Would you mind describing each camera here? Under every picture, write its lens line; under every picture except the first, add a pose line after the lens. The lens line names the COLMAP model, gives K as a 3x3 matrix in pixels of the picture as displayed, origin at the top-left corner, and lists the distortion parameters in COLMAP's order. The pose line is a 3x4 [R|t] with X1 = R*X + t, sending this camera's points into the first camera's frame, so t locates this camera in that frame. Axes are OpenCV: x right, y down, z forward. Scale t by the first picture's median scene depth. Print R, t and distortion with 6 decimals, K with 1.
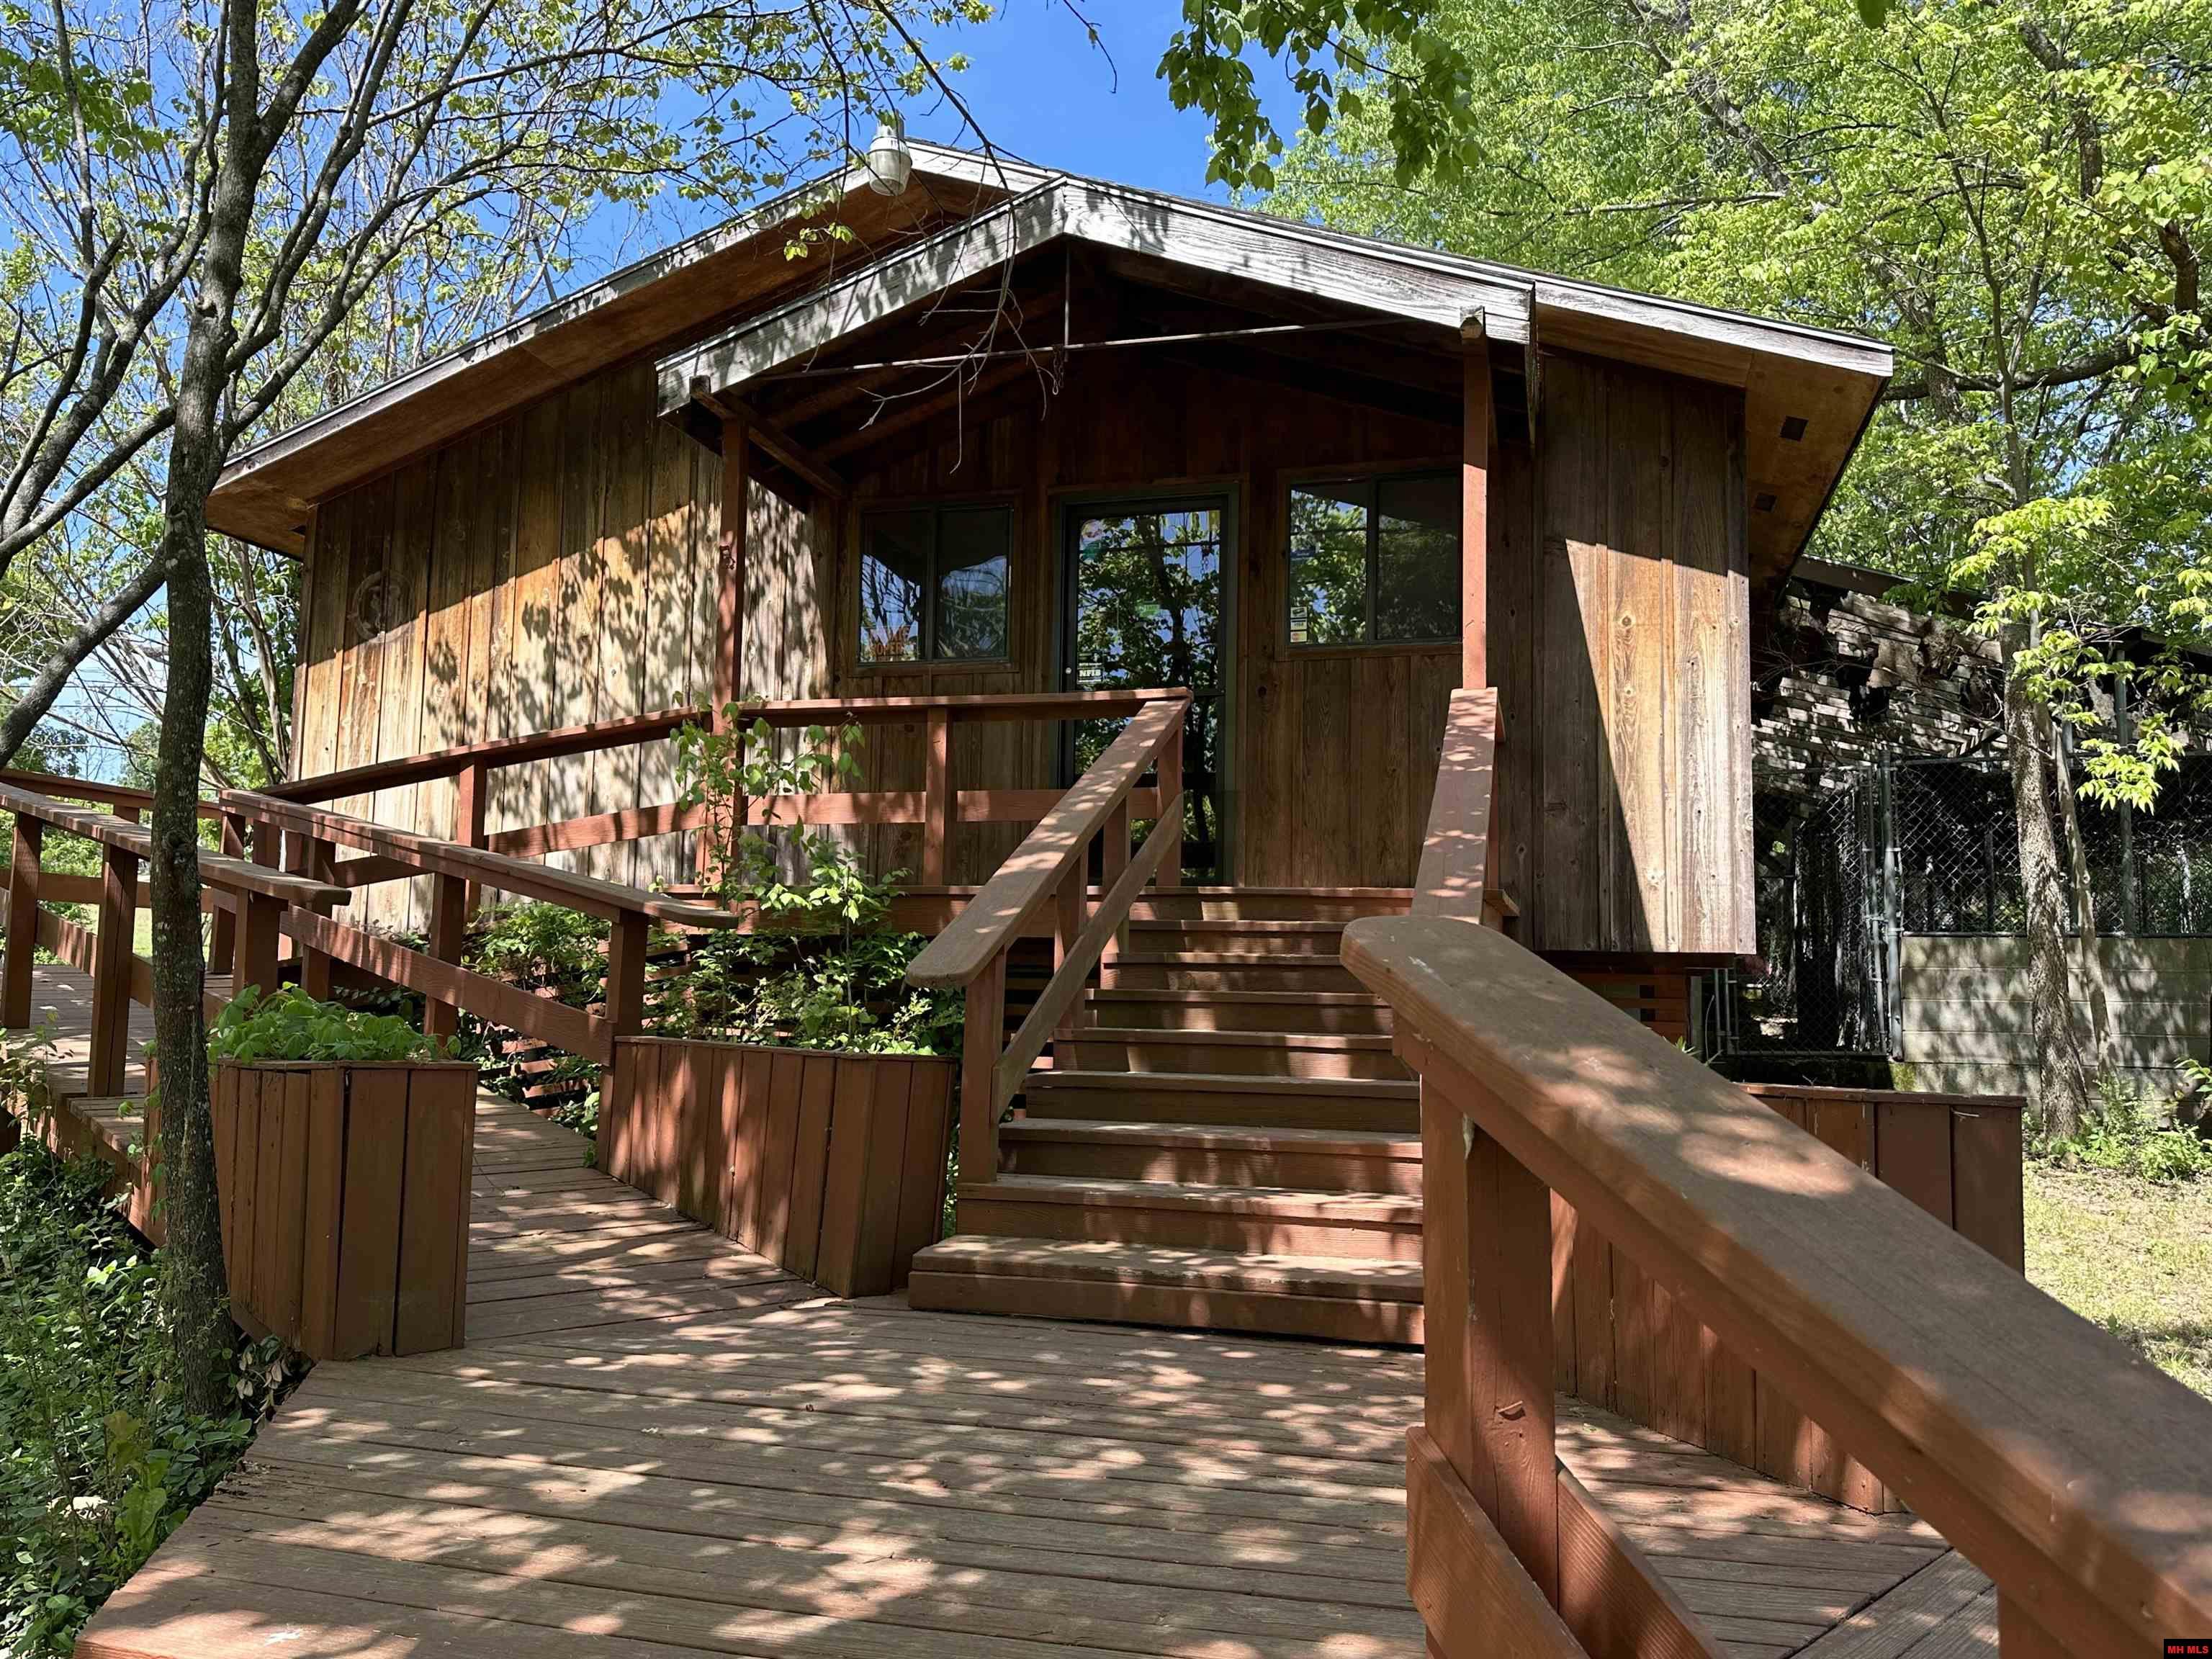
lens RADIAL K [[1555.4, 0, 1106.0], [0, 1555.4, 829.5], [0, 0, 1]] dist [-0.000466, 0.000007]
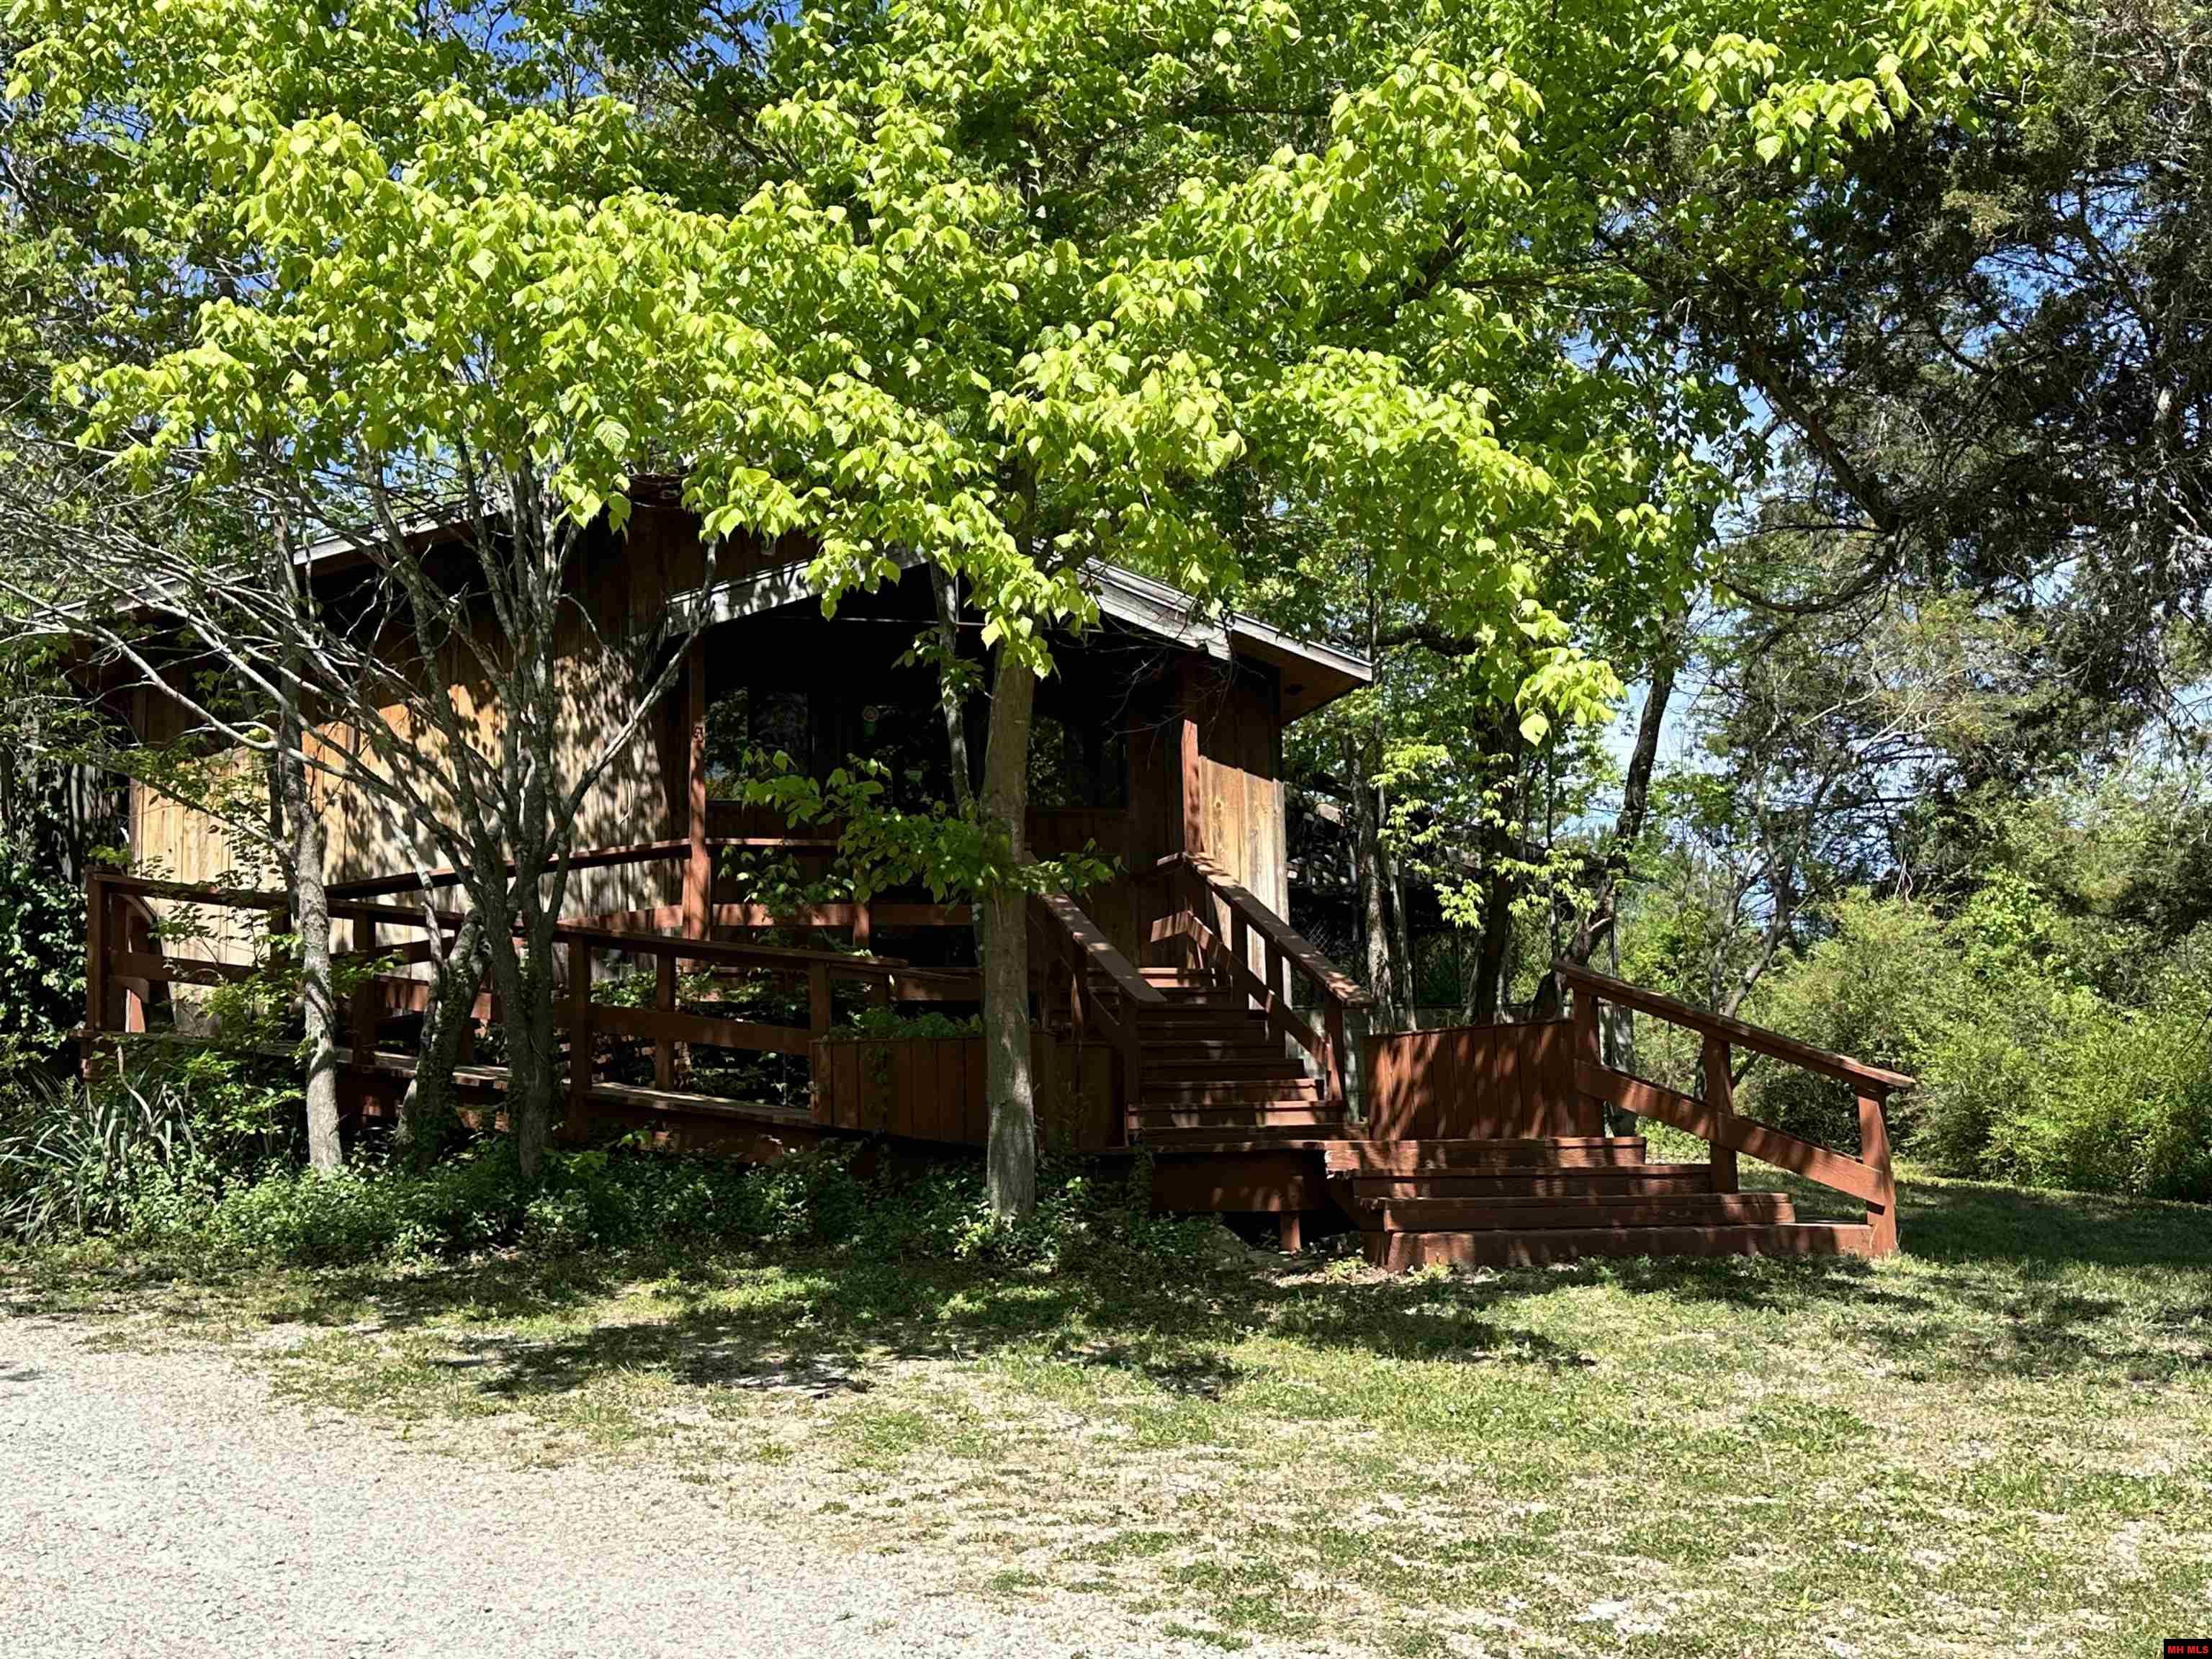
lens RADIAL K [[2292.4, 0, 1106.0], [0, 2292.4, 829.5], [0, 0, 1]] dist [0.180509, -0.366177]
pose [[0.843696, 0.035039, 0.535676, -0.903754], [-0.012753, 0.998894, -0.045252, 0.001408], [-0.536669, 0.031348, 0.843210, -0.822396]]
